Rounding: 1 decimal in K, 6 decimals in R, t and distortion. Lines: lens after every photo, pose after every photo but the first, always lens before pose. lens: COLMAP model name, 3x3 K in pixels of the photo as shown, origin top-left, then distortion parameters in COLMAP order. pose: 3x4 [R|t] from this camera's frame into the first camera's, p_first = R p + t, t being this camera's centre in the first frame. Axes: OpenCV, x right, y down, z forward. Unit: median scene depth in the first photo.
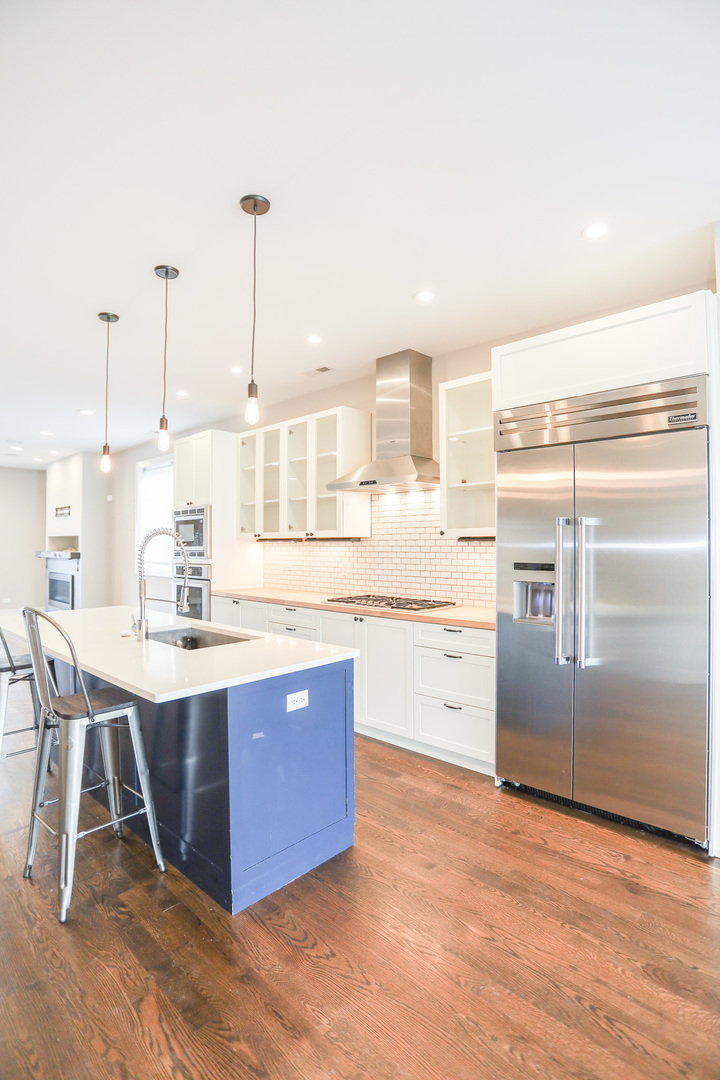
lens RADIAL K [[543.9, 0, 360.0], [0, 543.9, 540.0], [0, 0, 1]] dist [-0.021433, 0.000237]
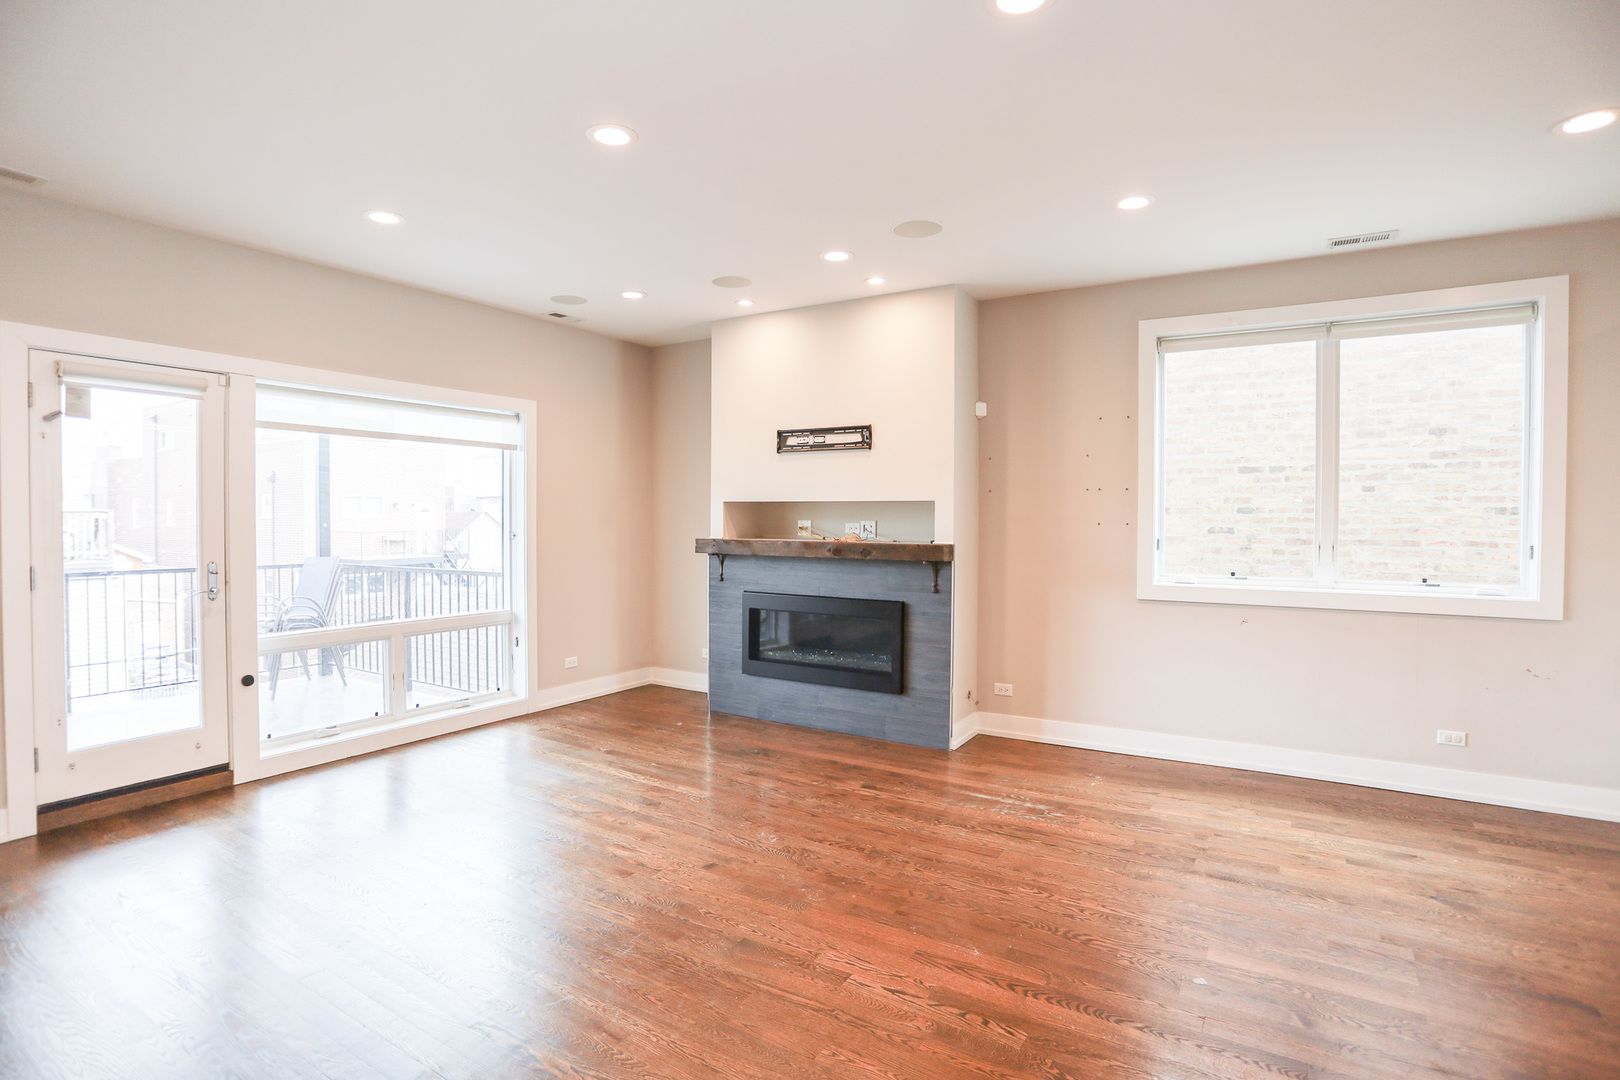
lens RADIAL K [[829.8, 0, 810.0], [0, 829.8, 540.0], [0, 0, 1]] dist [-0.031224, 0.000679]
pose [[0.968892, -0.000509, 0.247481, -0.792025], [-0.007709, 0.999451, 0.032236, 0.000842], [-0.247362, -0.033141, 0.968356, 0.463426]]
